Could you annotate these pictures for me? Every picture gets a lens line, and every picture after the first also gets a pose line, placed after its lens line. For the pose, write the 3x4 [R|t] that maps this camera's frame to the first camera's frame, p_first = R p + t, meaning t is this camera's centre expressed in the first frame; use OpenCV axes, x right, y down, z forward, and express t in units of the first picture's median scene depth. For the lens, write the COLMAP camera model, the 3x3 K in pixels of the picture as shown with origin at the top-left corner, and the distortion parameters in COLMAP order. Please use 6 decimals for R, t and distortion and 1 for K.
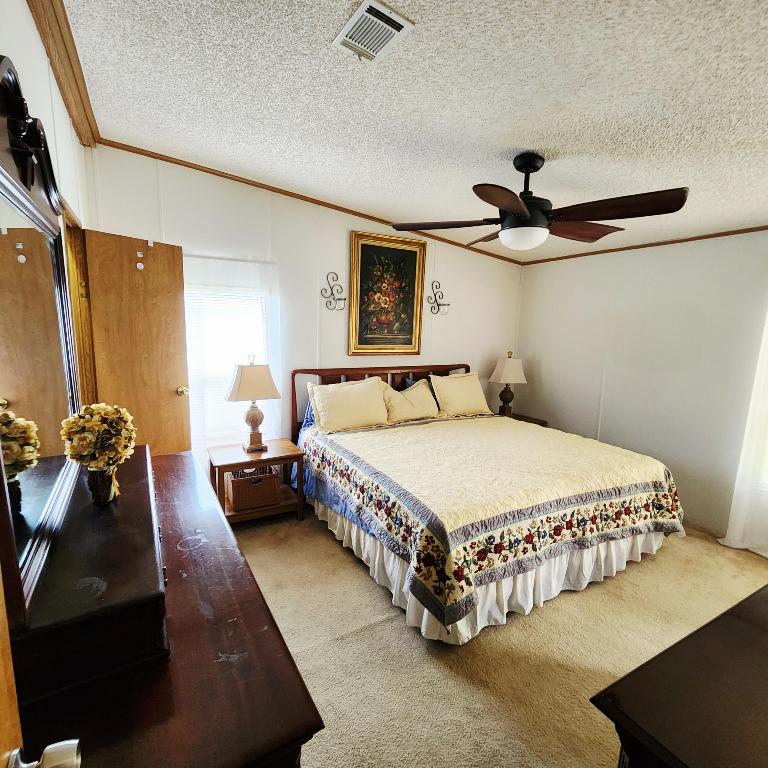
lens RADIAL K [[423.1, 0, 381.6], [0, 423.1, 386.7], [0, 0, 1]] dist [0.002705, -0.001386]
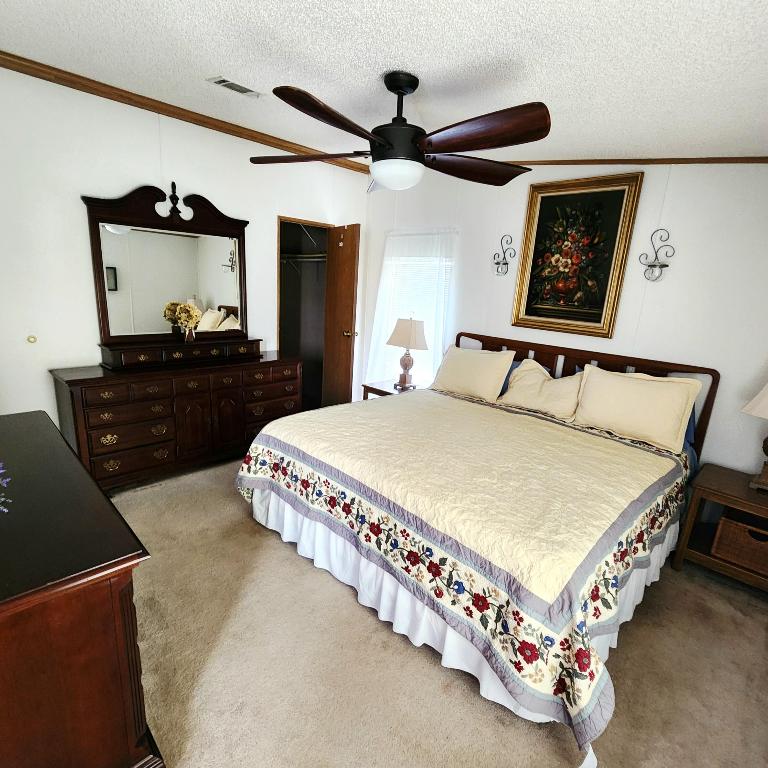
lens RADIAL K [[437.1, 0, 383.7], [0, 437.1, 389.6], [0, 0, 1]] dist [0.001841, 0.000247]
pose [[0.270542, 0.220278, -0.937168, 0.758808], [-0.194262, 0.965937, 0.170960, -0.047596], [0.942905, 0.135804, 0.304118, 0.463374]]
